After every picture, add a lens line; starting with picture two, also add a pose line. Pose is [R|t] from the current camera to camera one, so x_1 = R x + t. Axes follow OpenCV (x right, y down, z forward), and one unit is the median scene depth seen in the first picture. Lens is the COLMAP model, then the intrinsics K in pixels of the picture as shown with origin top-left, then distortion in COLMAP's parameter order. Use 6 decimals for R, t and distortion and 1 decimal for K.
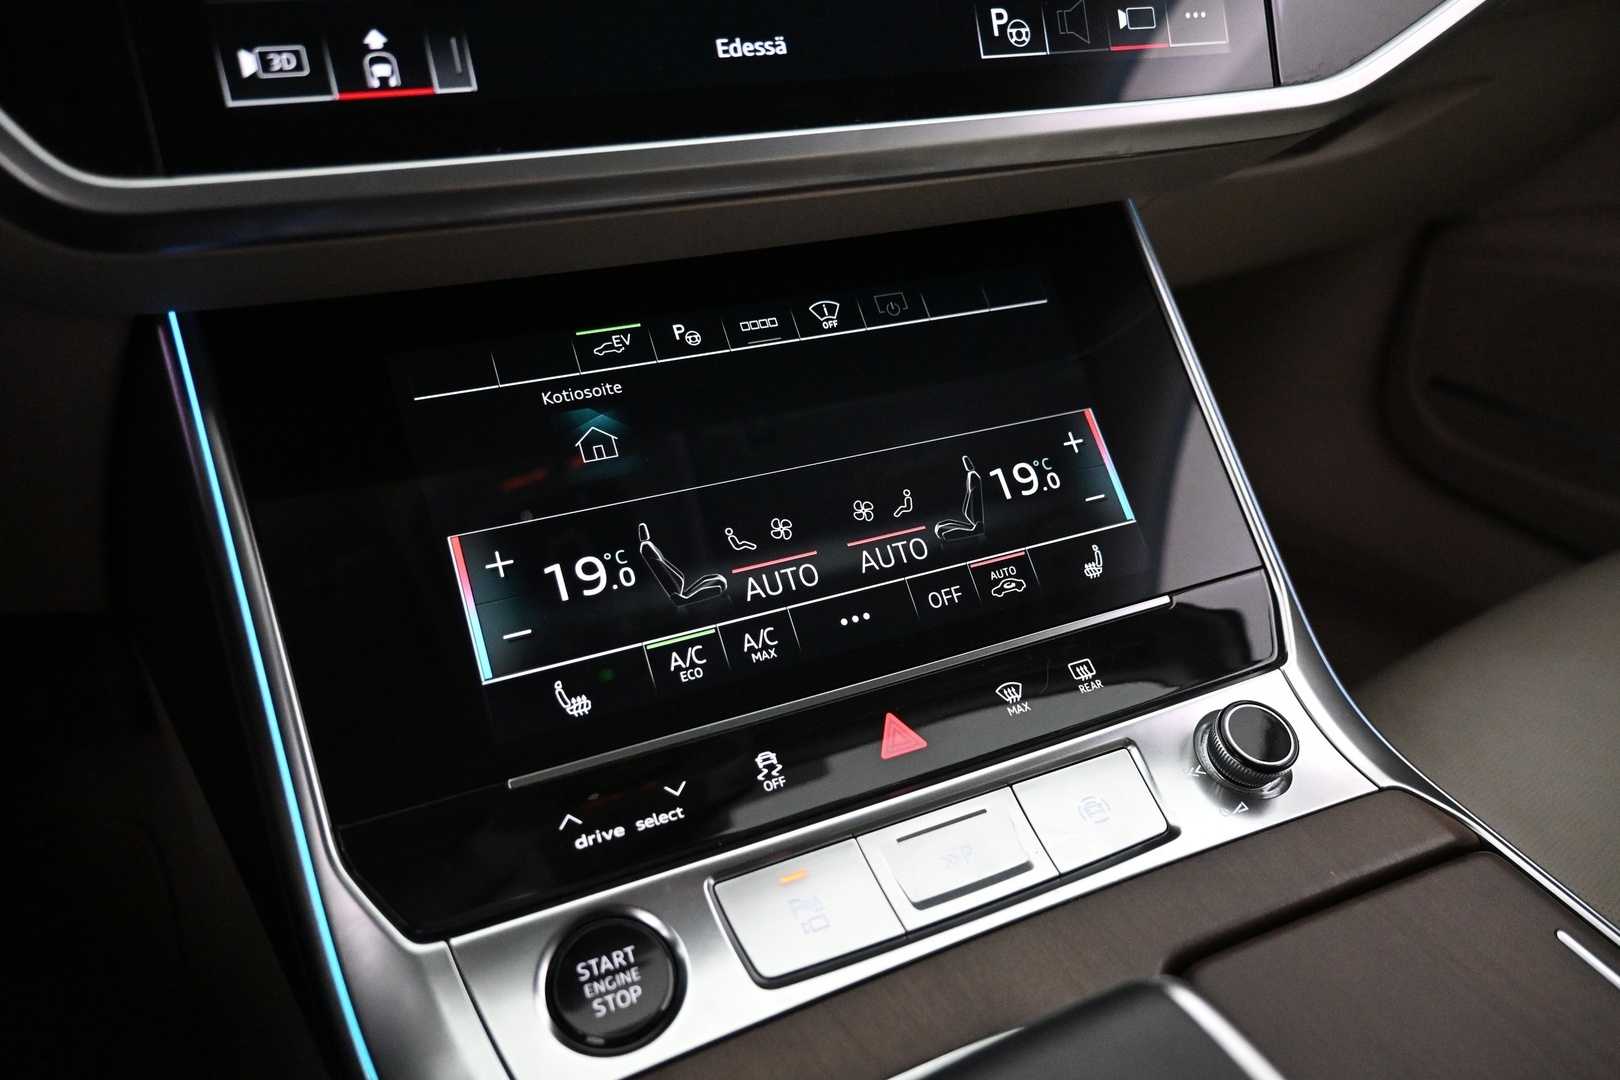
lens RADIAL K [[1123.6, 0, 810.0], [0, 1123.6, 540.0], [0, 0, 1]] dist [0.010508, 0.003915]
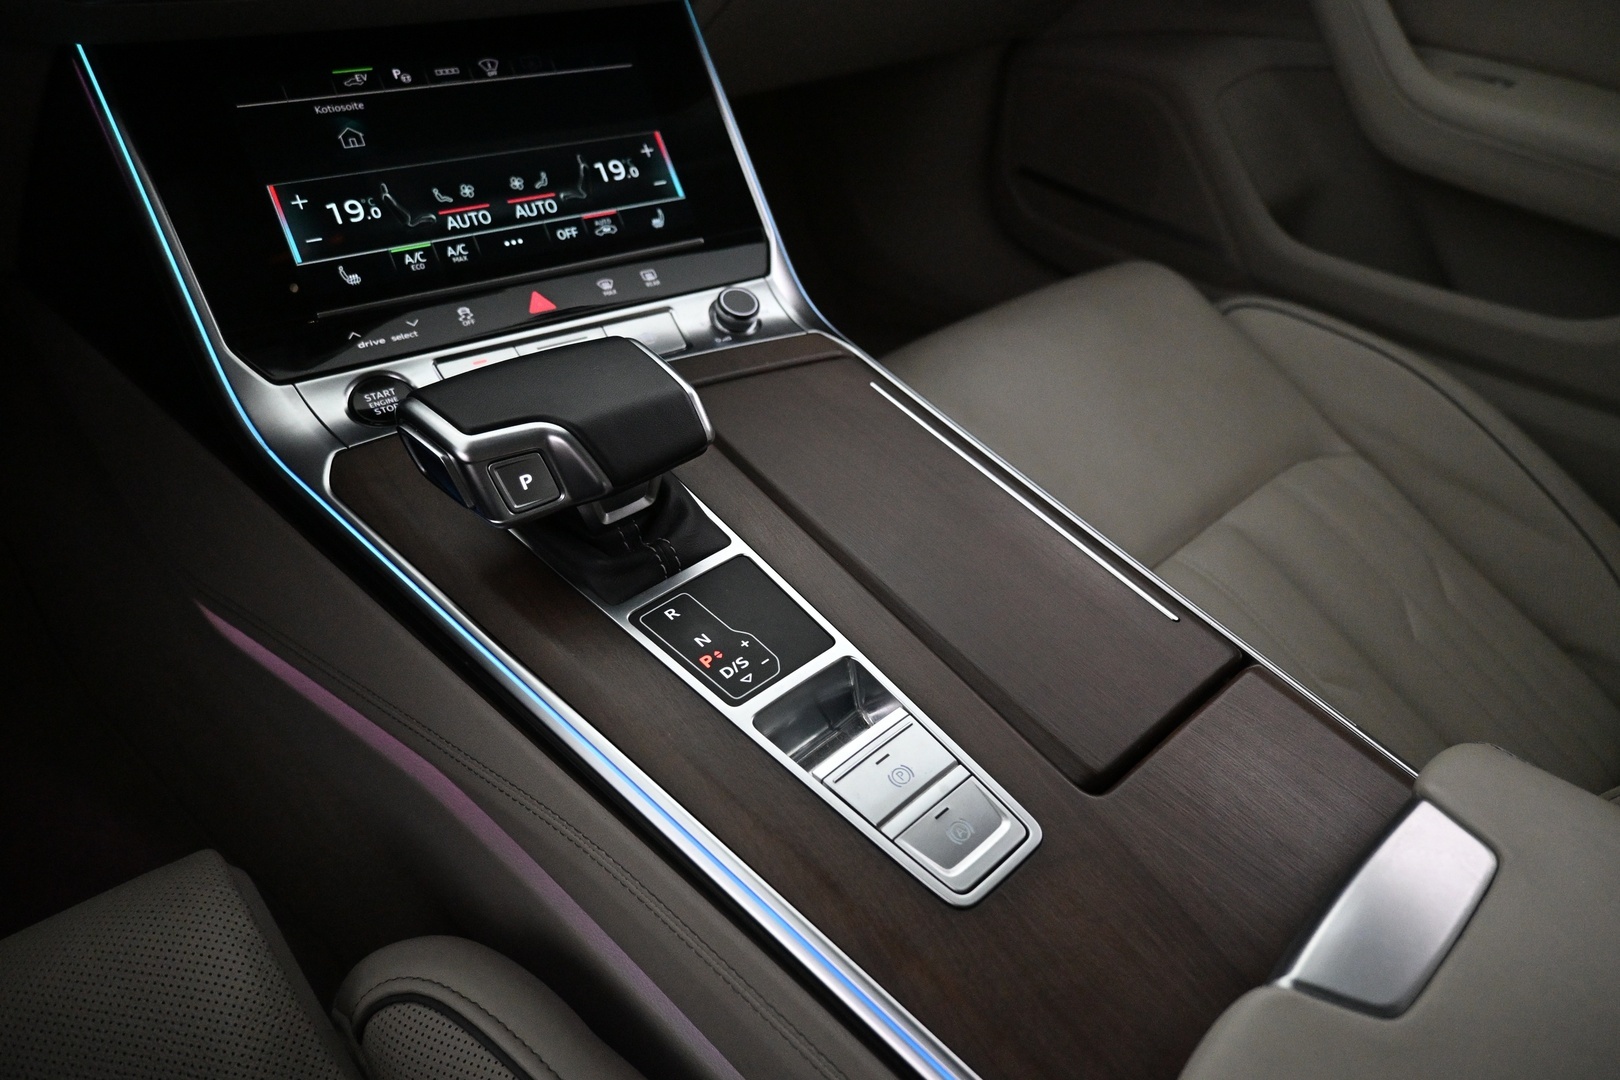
lens RADIAL K [[1123.6, 0, 810.0], [0, 1123.6, 540.0], [0, 0, 1]] dist [0.010508, 0.003915]
pose [[0.982177, -0.058092, 0.178753, 0.156288], [0.034367, 0.990511, 0.133070, 0.317899], [-0.184787, -0.124555, 0.974854, -0.890165]]
